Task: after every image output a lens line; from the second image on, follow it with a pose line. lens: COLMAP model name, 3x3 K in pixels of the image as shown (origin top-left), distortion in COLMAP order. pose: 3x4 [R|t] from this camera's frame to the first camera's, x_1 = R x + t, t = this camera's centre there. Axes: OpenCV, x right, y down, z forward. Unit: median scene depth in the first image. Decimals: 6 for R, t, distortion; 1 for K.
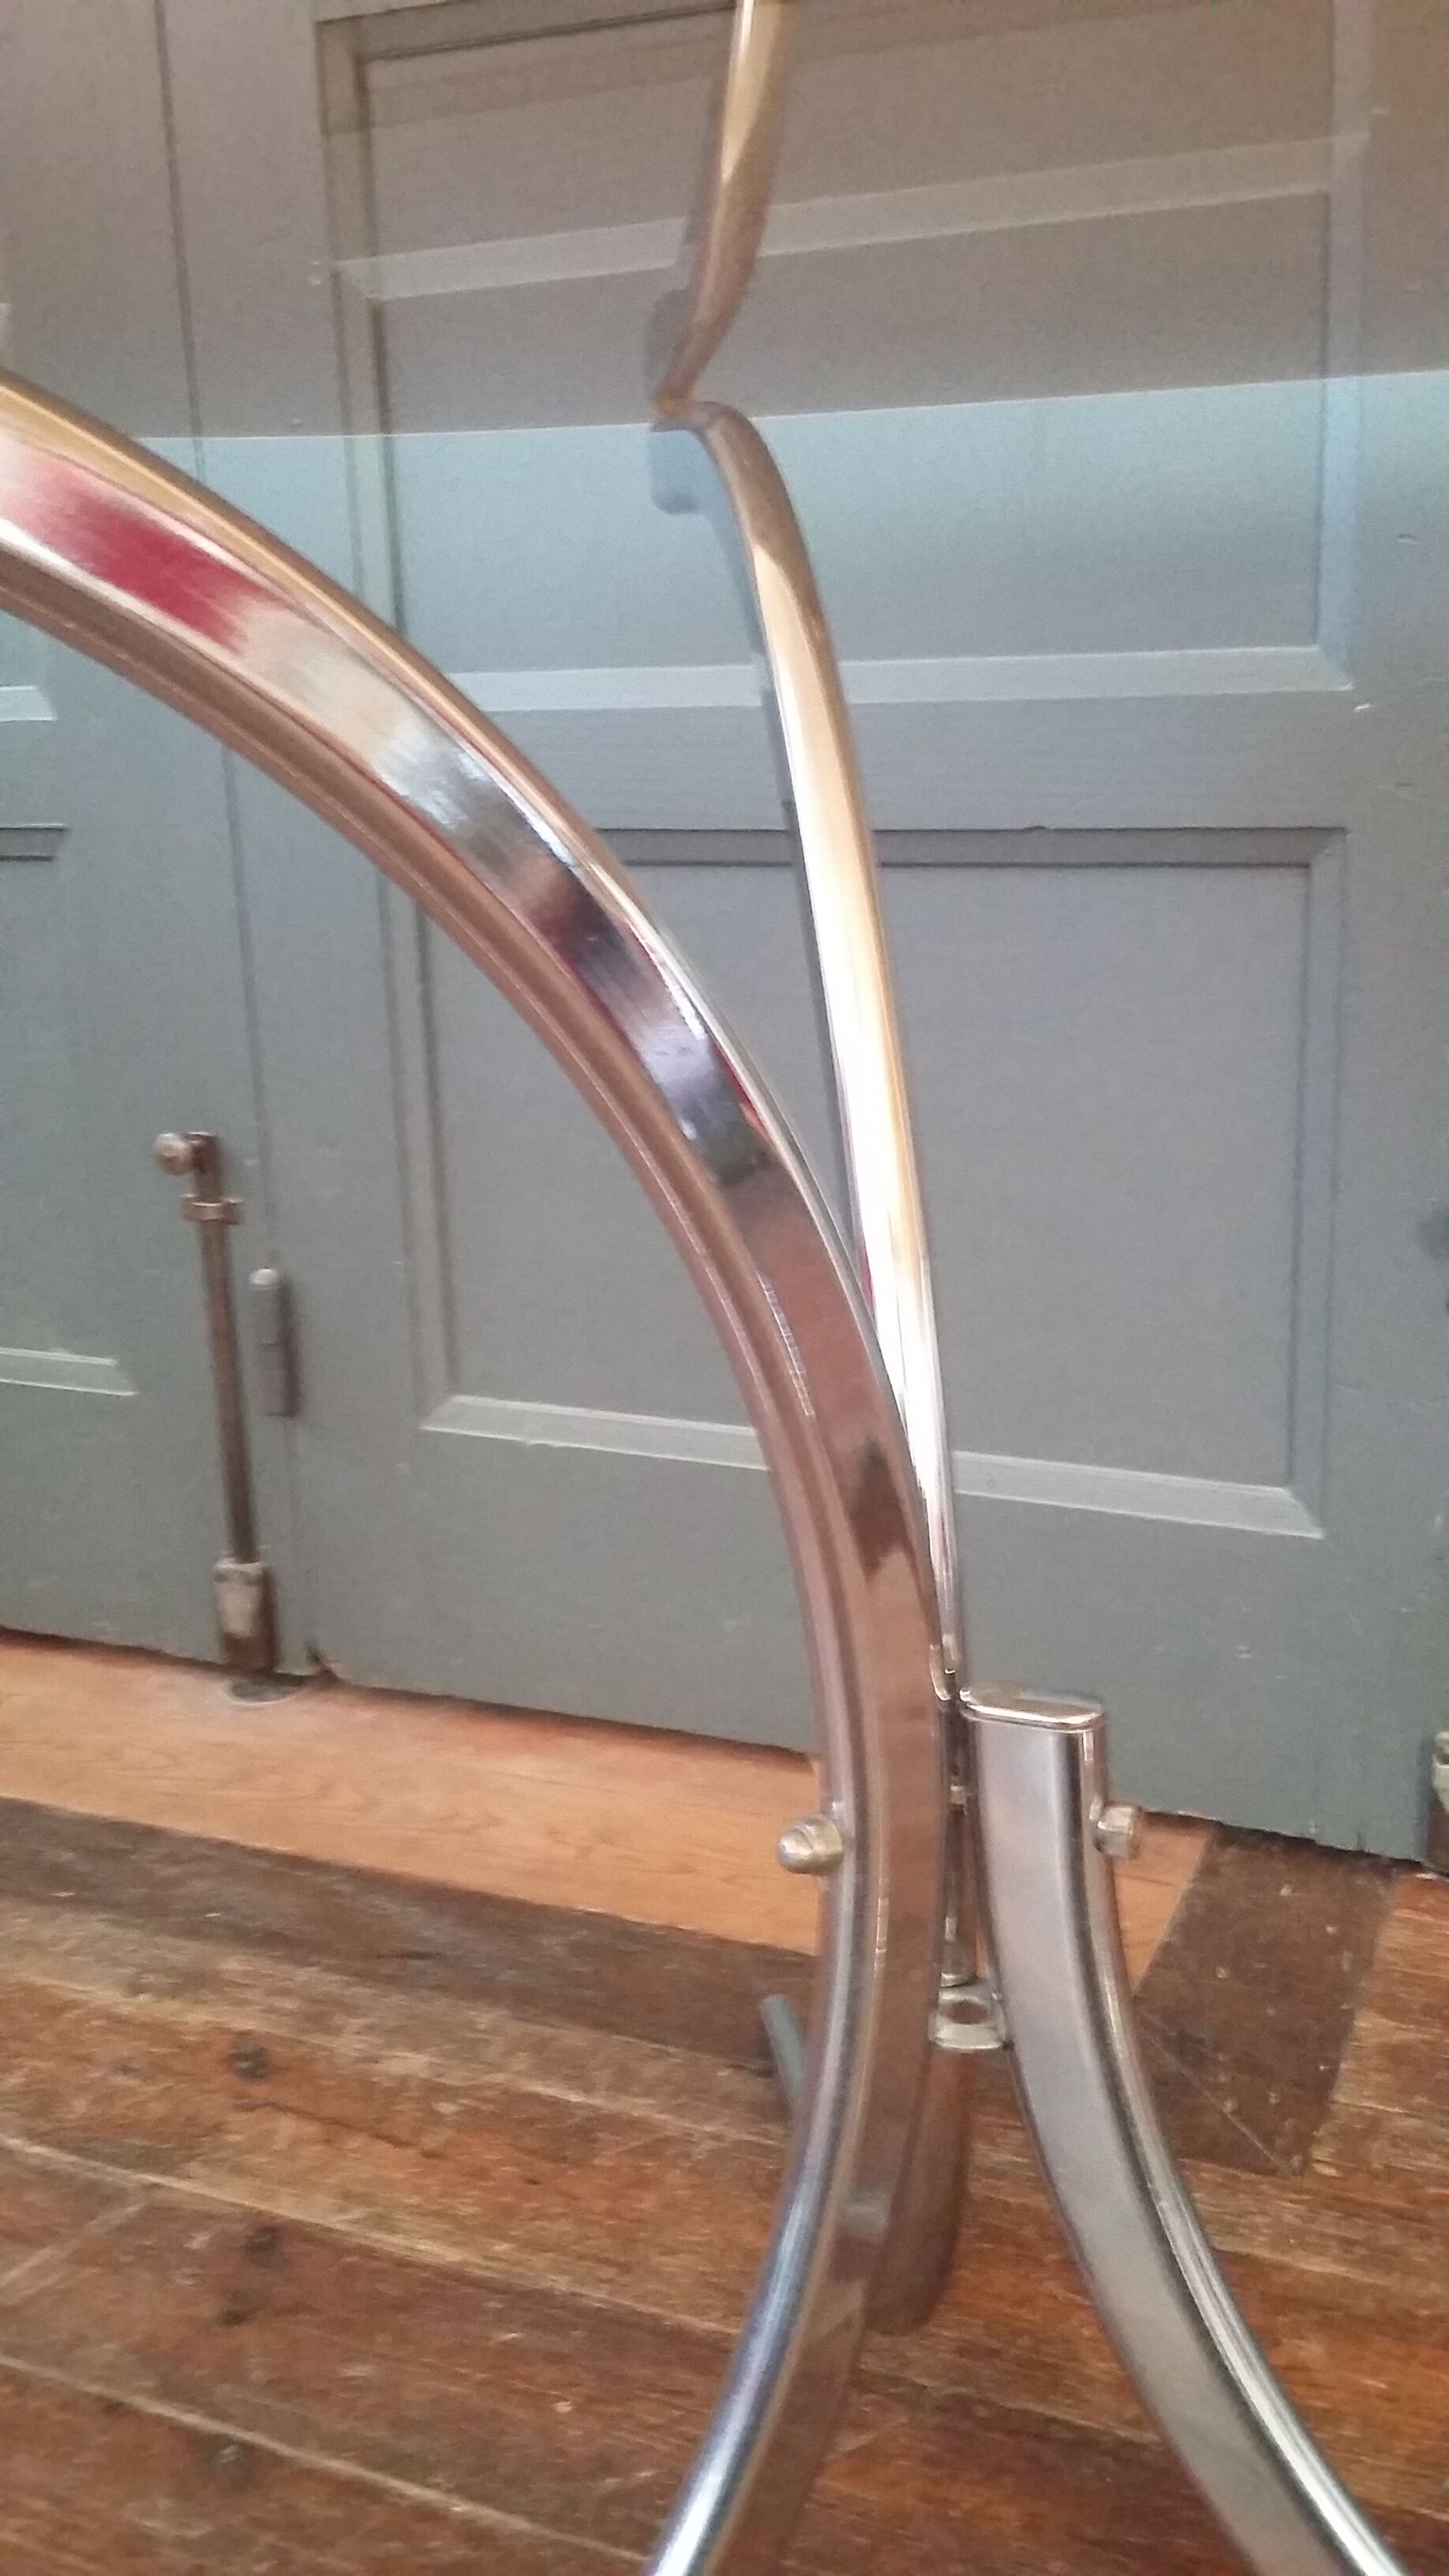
lens RADIAL K [[2396.4, 0, 739.9], [0, 2396.4, 1287.3], [0, 0, 1]] dist [0.108261, -0.213586]
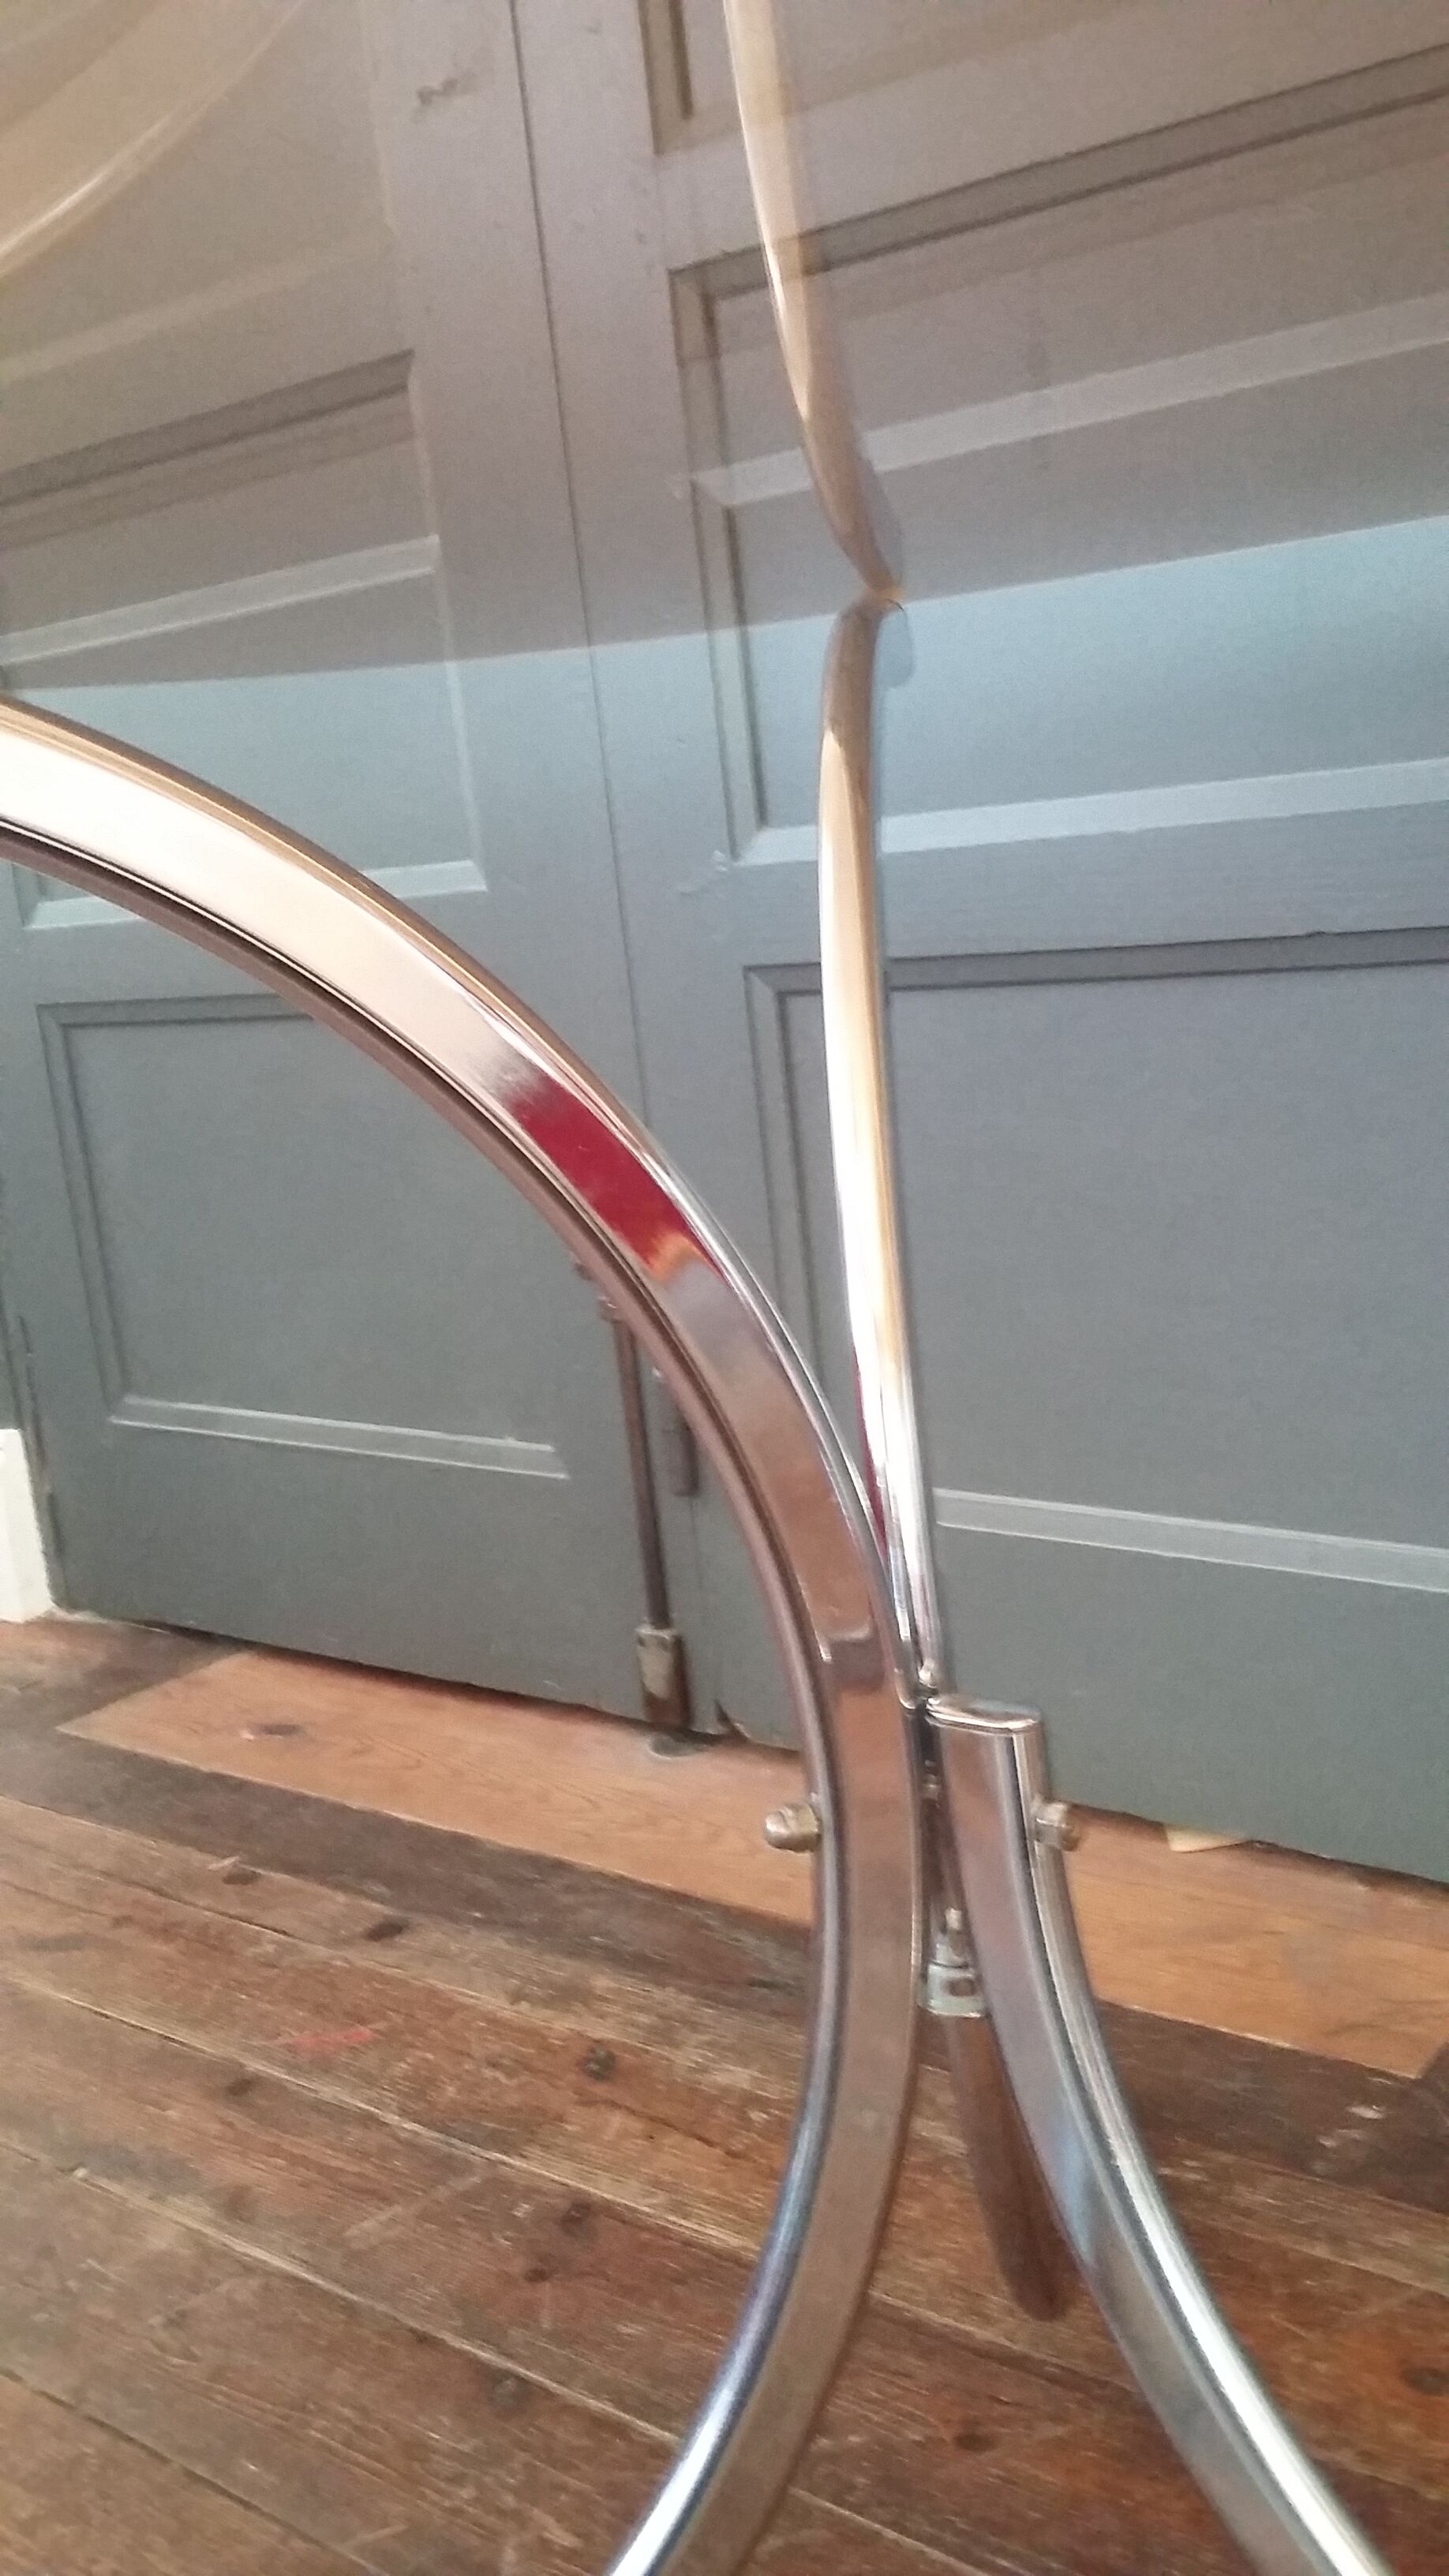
lens RADIAL K [[2378.5, 0, 750.1], [0, 2378.5, 1295.3], [0, 0, 1]] dist [0.102425, -0.222153]
pose [[0.965928, -0.017192, -0.258239, 0.163285], [0.006003, 0.999011, -0.044053, 0.012801], [0.258741, 0.041002, 0.965076, -0.072063]]
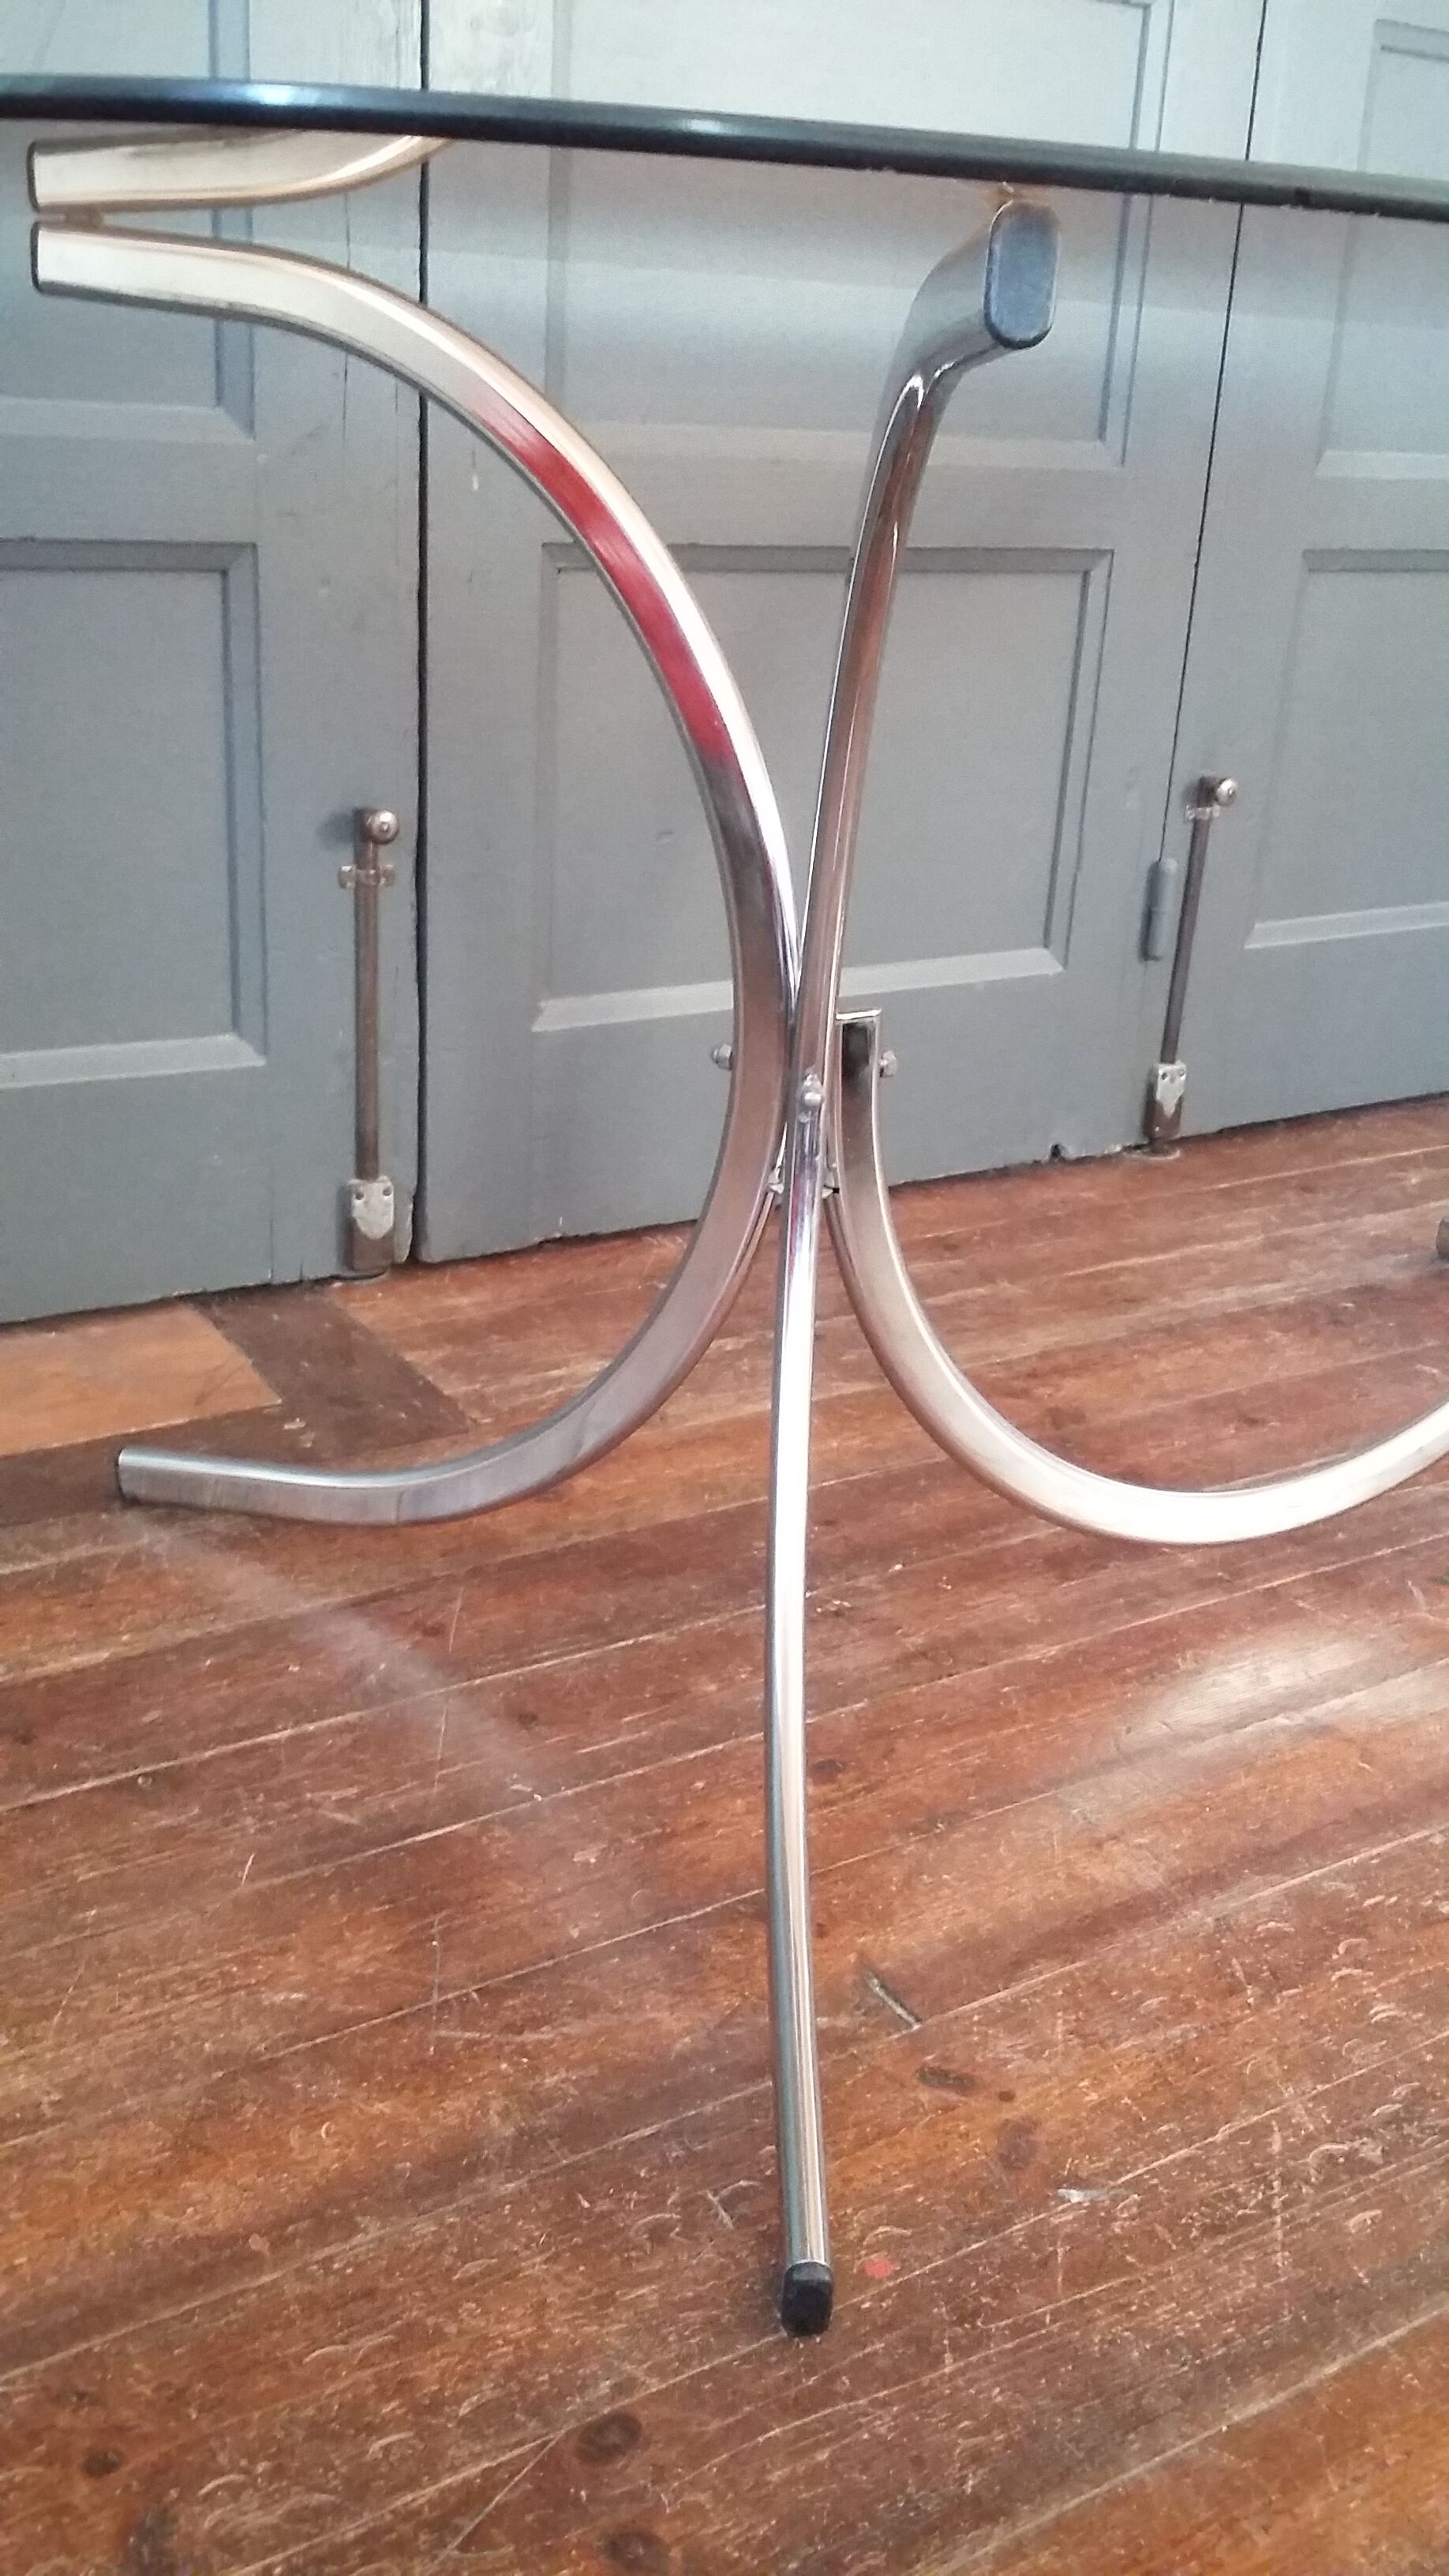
lens RADIAL K [[2378.5, 0, 750.1], [0, 2378.5, 1295.3], [0, 0, 1]] dist [0.102425, -0.222153]
pose [[0.551115, -0.238878, 0.799506, -0.831224], [0.139532, 0.971038, 0.193946, 0.004244], [-0.822680, 0.004670, 0.568485, -0.030682]]
